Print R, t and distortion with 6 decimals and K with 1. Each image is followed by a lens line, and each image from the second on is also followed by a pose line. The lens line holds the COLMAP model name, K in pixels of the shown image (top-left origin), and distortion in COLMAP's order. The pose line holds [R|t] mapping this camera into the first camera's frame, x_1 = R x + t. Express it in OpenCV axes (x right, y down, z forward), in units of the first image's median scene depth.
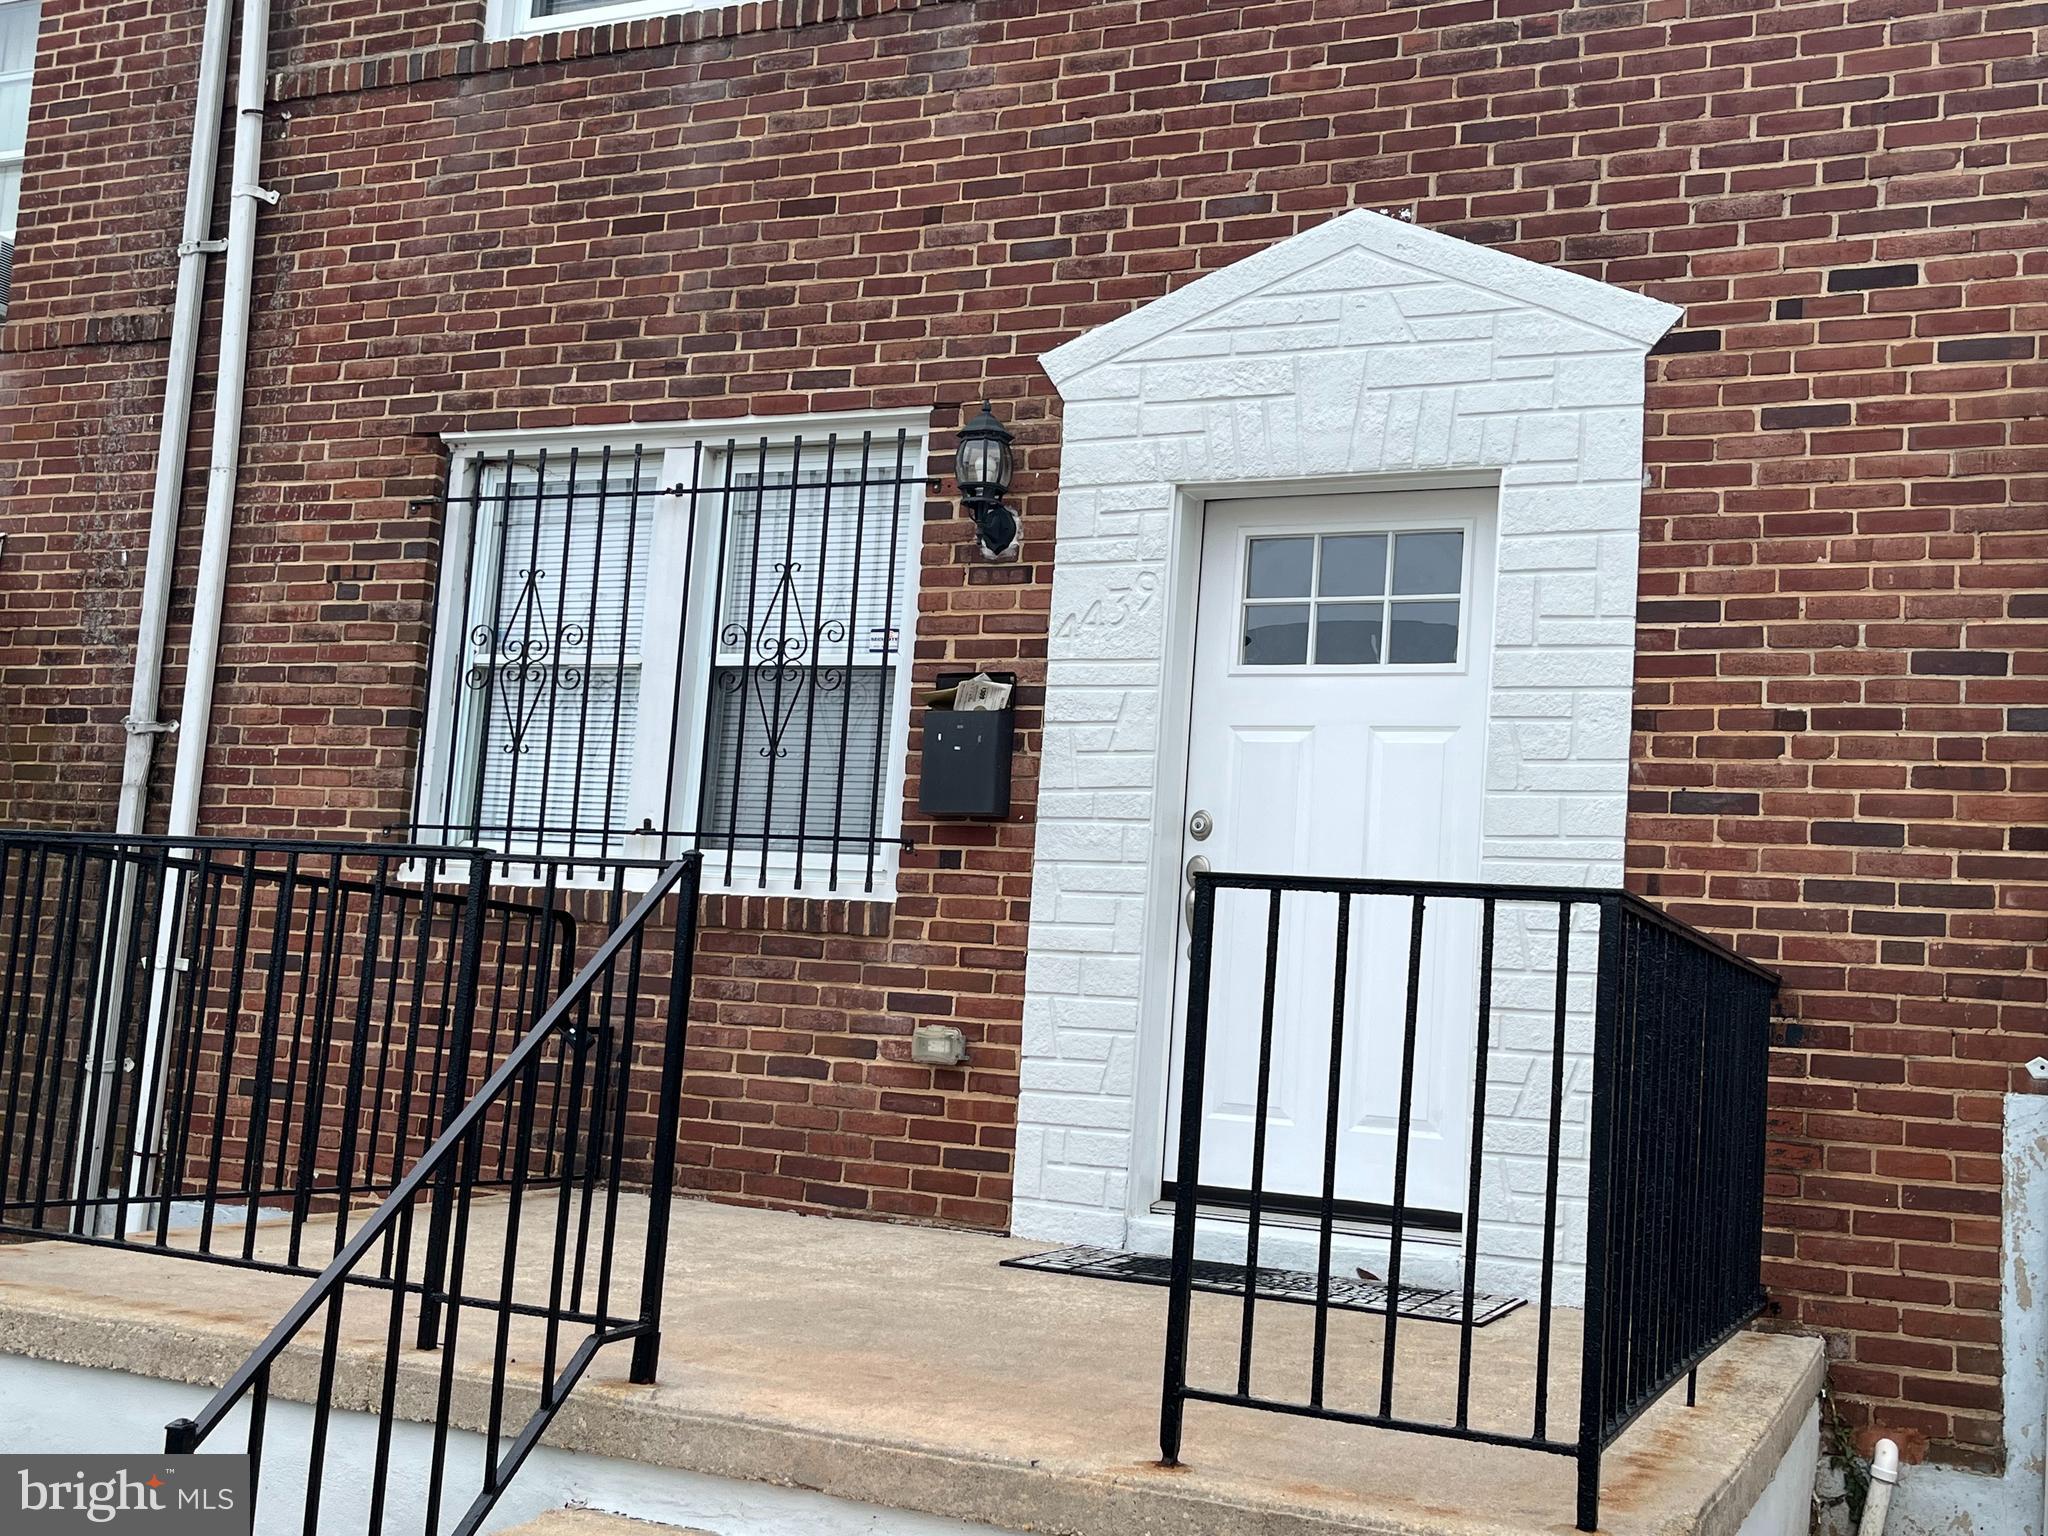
lens RADIAL K [[2153.3, 0, 1014.5], [0, 2153.3, 776.0], [0, 0, 1]] dist [0.050728, 0.000000]
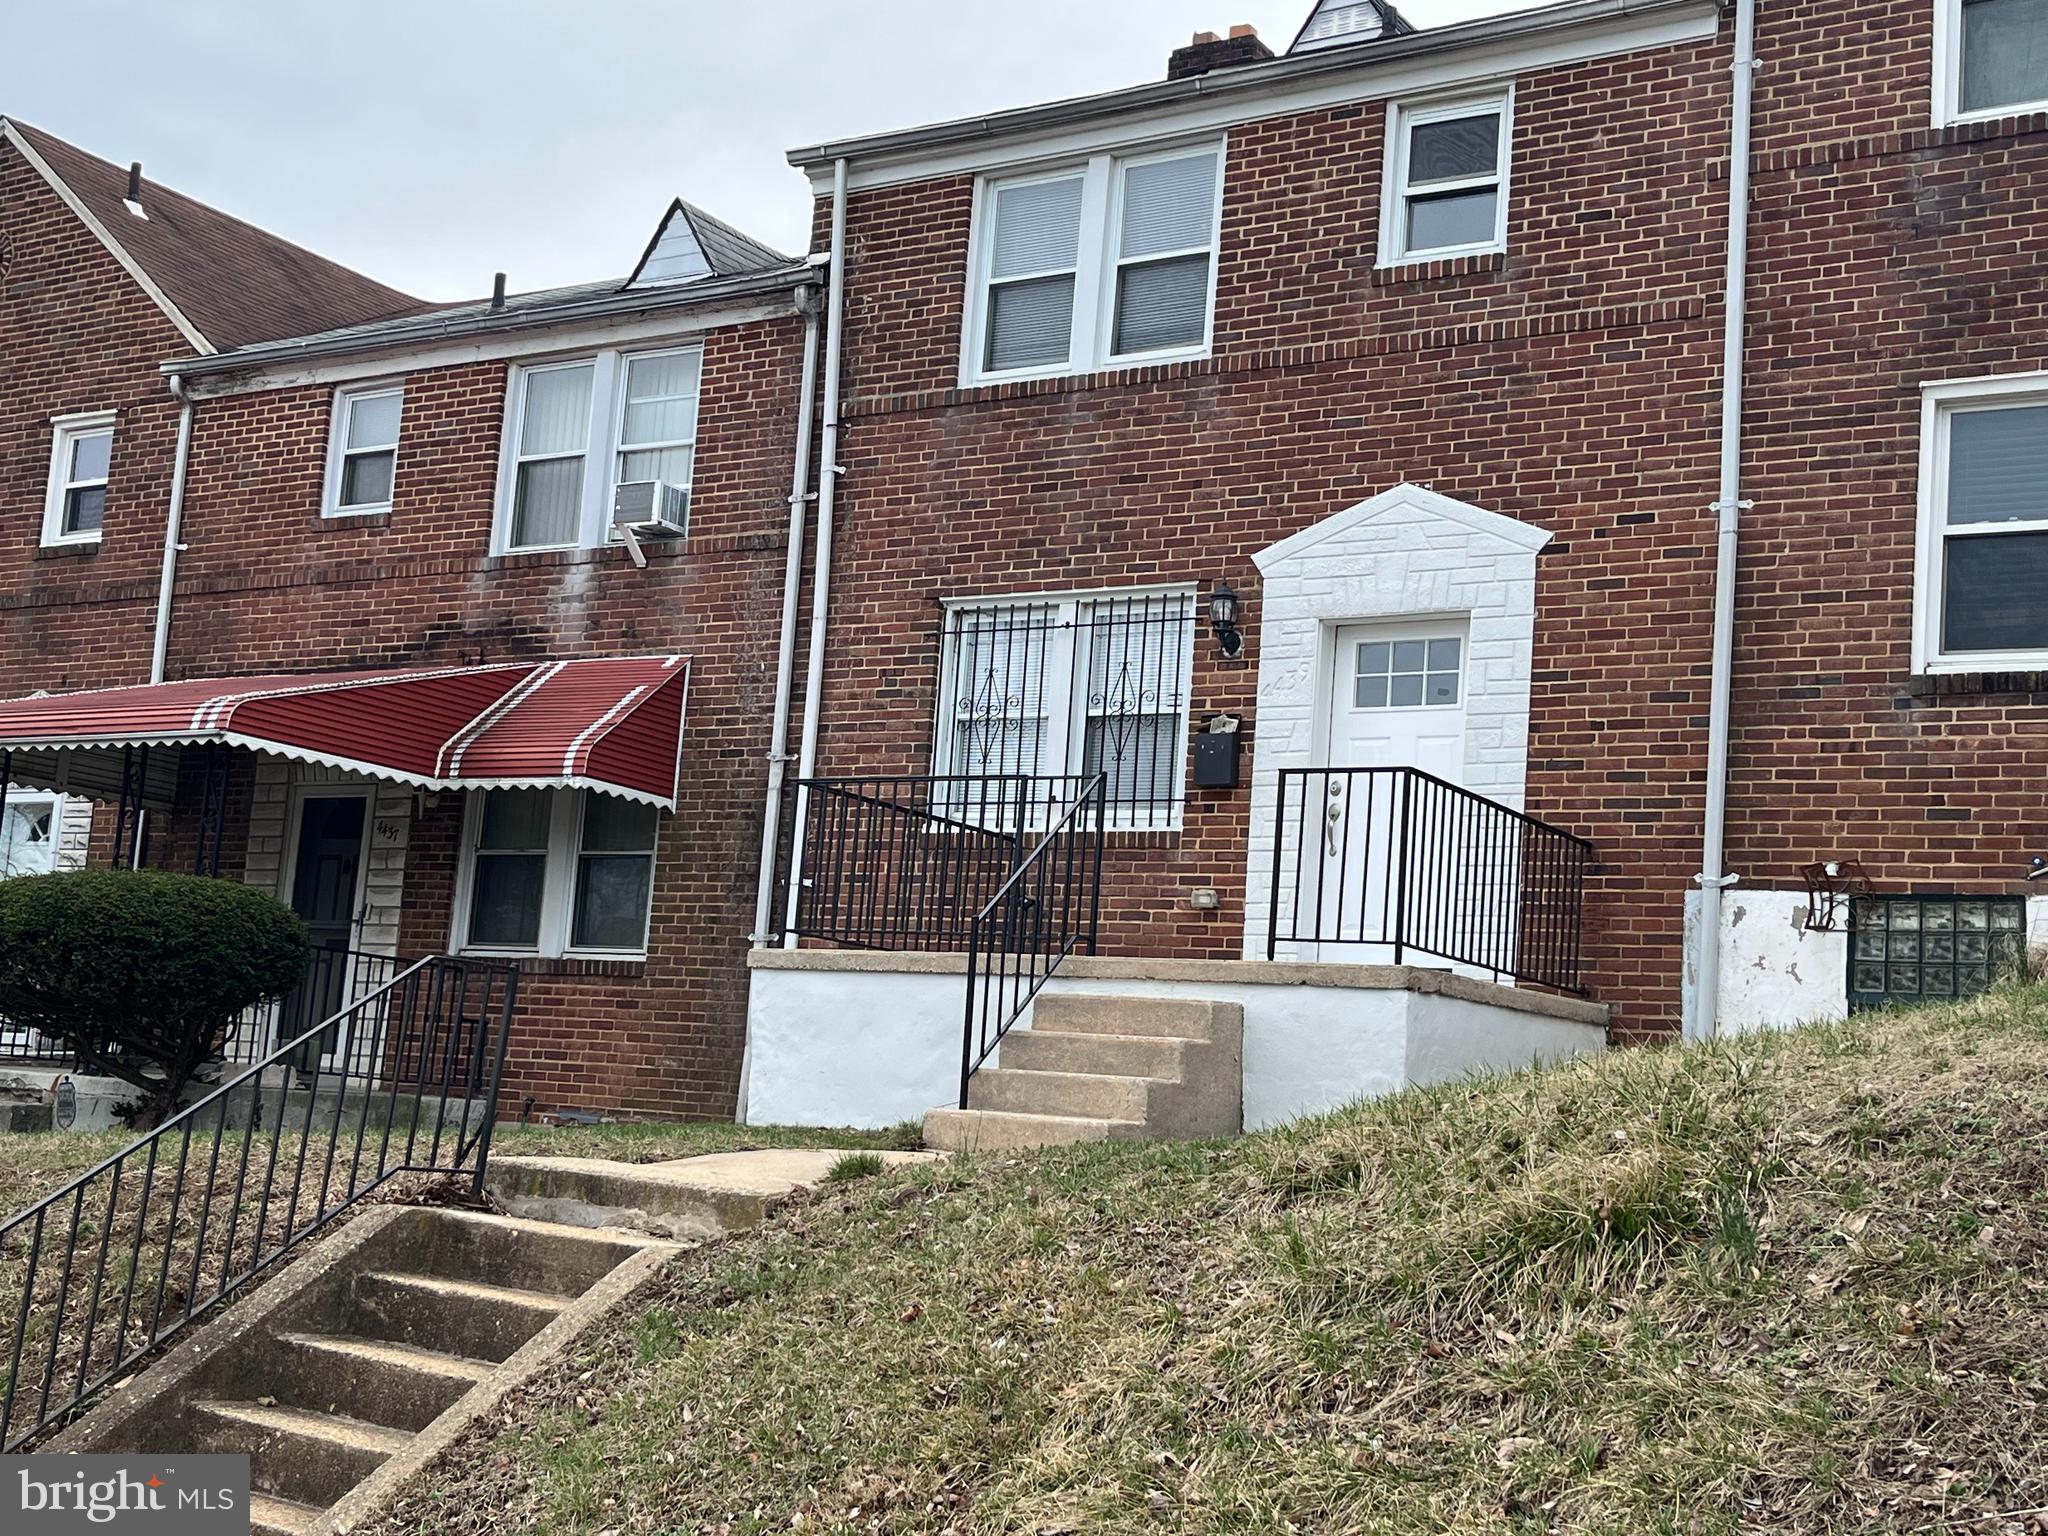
lens RADIAL K [[2503.7, 0, 1014.5], [0, 2503.7, 764.5], [0, 0, 1]] dist [0.165531, 0.000000]
pose [[0.991310, -0.016976, -0.130444, 0.094719], [0.010288, 0.998606, -0.051773, 0.116460], [0.131141, 0.049981, 0.990103, -1.324540]]
